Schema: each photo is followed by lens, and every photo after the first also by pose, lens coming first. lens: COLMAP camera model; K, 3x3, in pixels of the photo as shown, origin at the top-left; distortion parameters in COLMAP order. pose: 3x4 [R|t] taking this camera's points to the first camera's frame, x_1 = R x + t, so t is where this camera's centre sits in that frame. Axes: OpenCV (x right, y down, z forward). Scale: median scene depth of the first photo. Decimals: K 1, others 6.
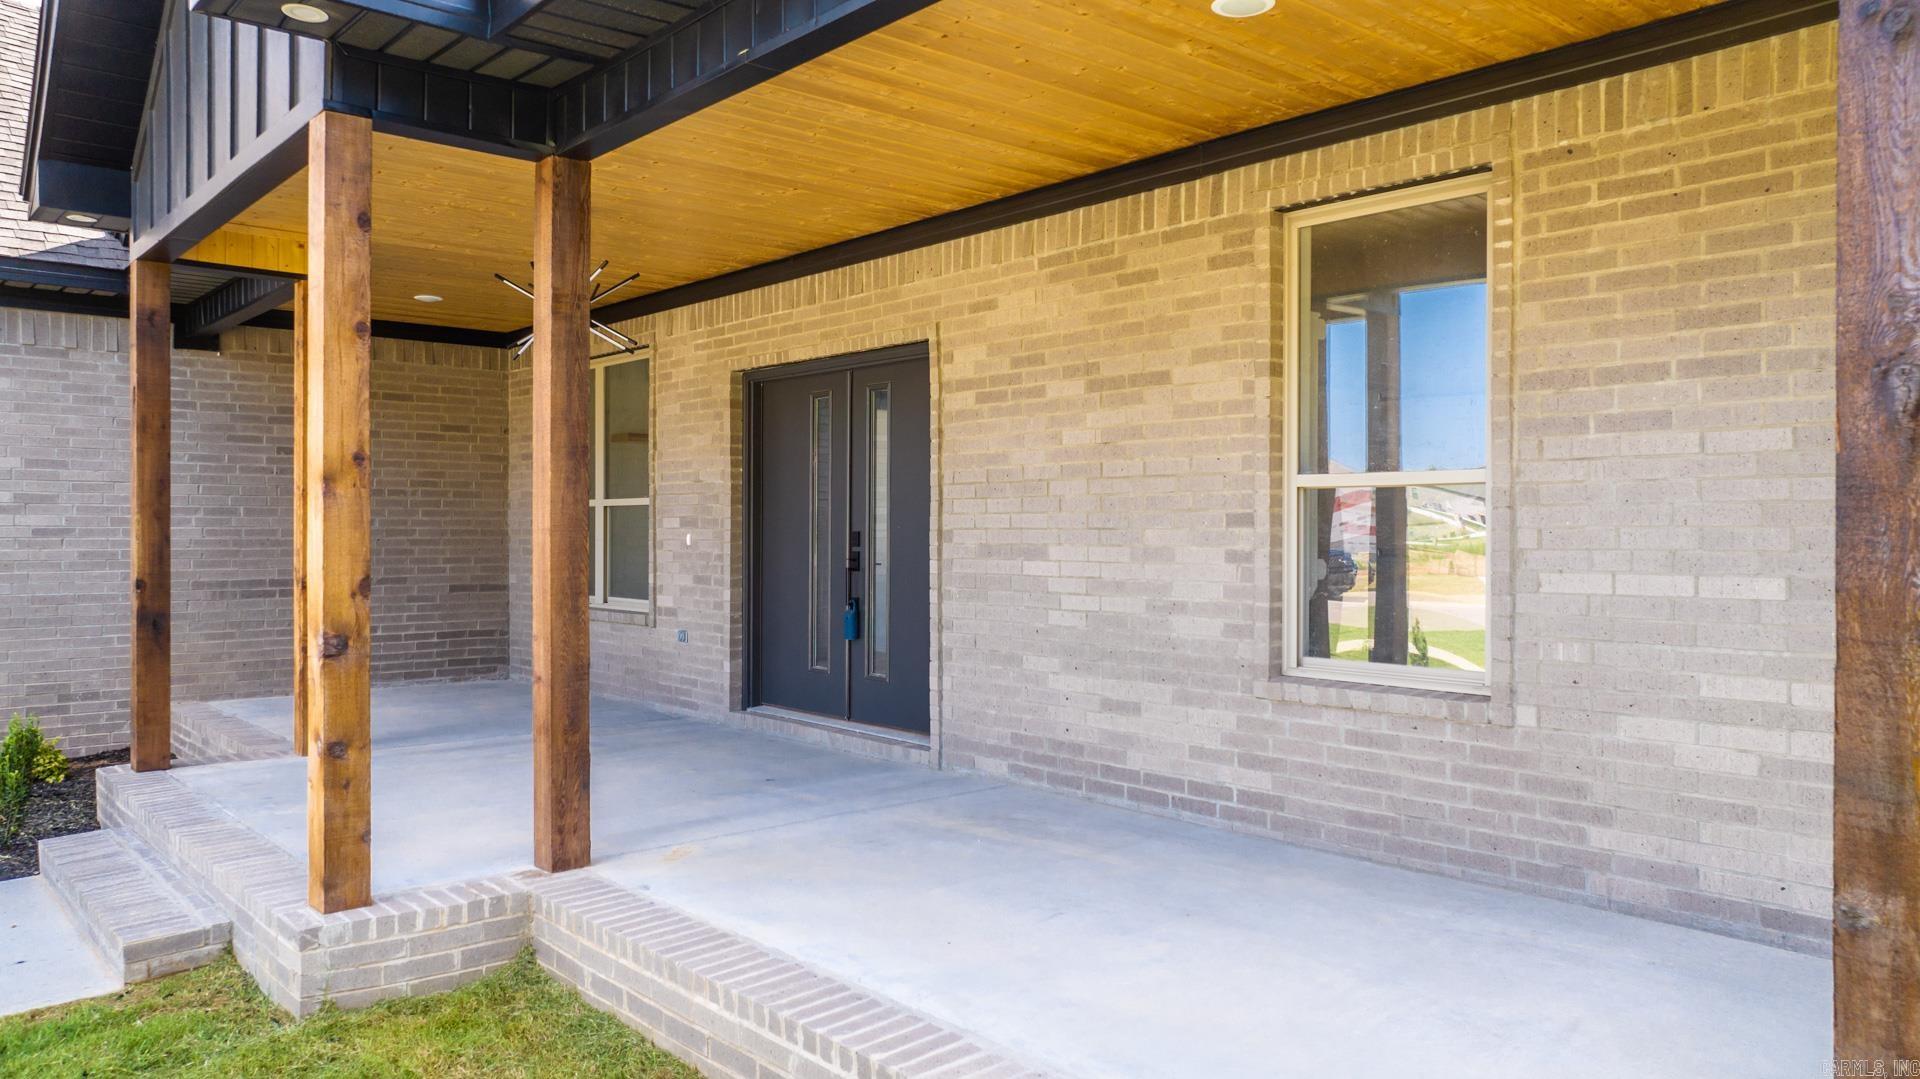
lens RADIAL K [[1339.7, 0, 968.0], [0, 1339.7, 541.8], [0, 0, 1]] dist [-0.037813, 0.035389]
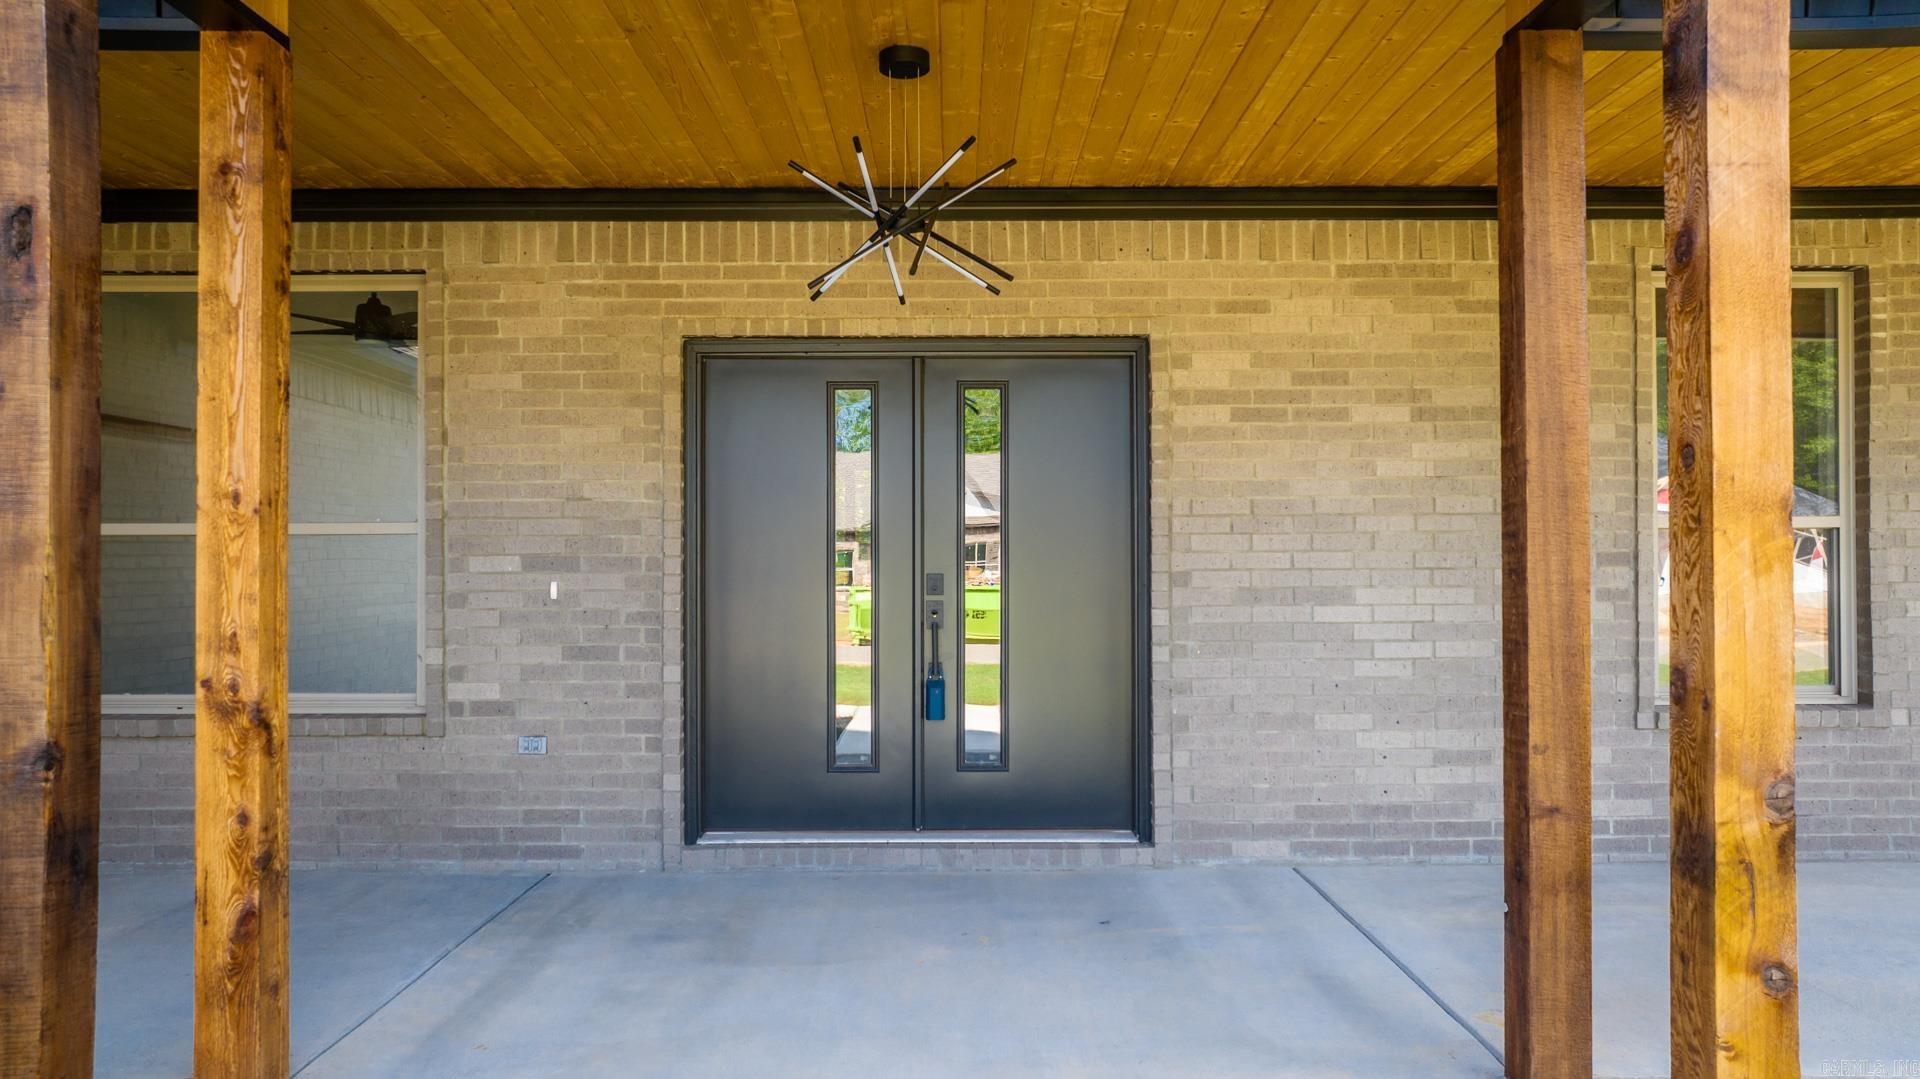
lens RADIAL K [[1339.7, 0, 962.0], [0, 1339.7, 537.5], [0, 0, 1]] dist [-0.037813, 0.035389]
pose [[0.653350, 0.003953, 0.757046, -0.790493], [0.012936, 0.999782, -0.016384, -0.019720], [-0.756946, 0.020498, 0.653156, 0.621401]]
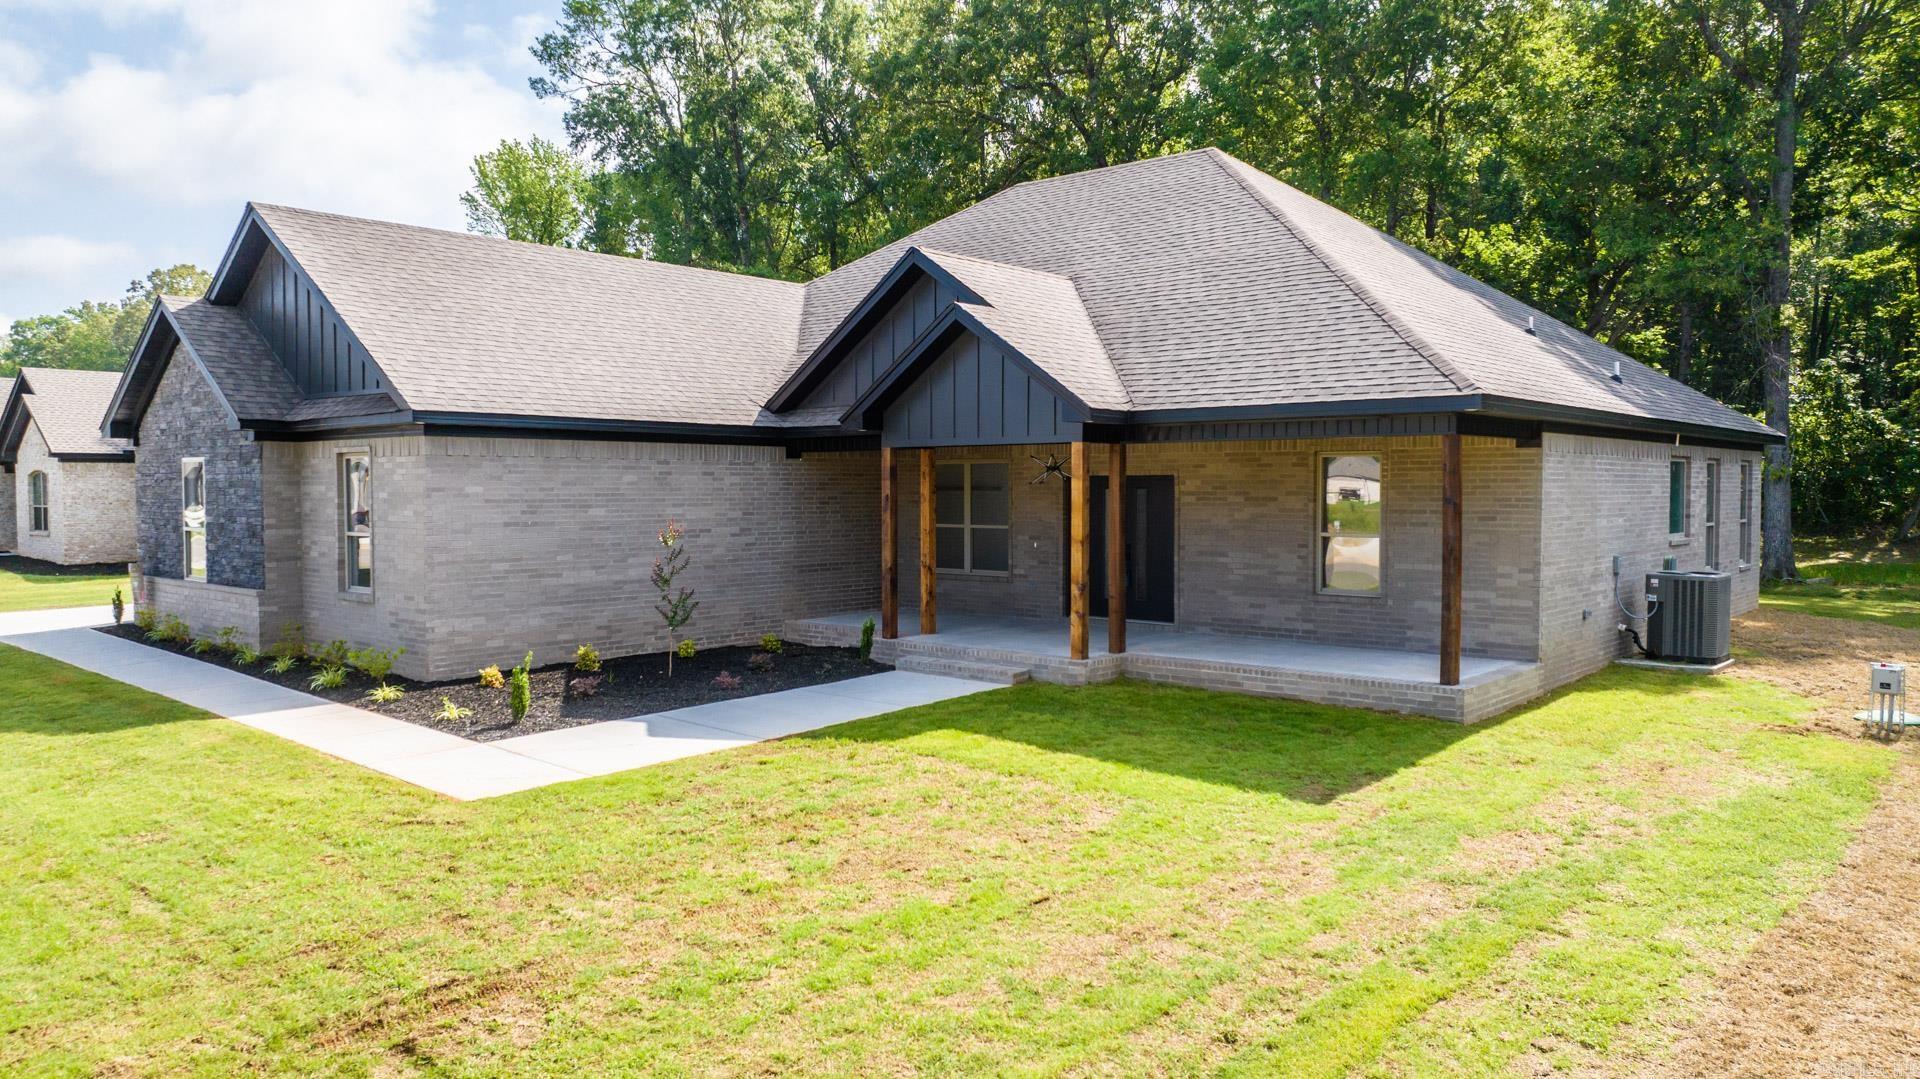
lens RADIAL K [[1339.7, 0, 957.1], [0, 1339.7, 536.4], [0, 0, 1]] dist [-0.037813, 0.035389]
pose [[0.992426, -0.008348, 0.122559, -0.887498], [0.005001, 0.999607, 0.027593, -0.115224], [-0.122741, -0.026771, 0.992078, -1.824685]]
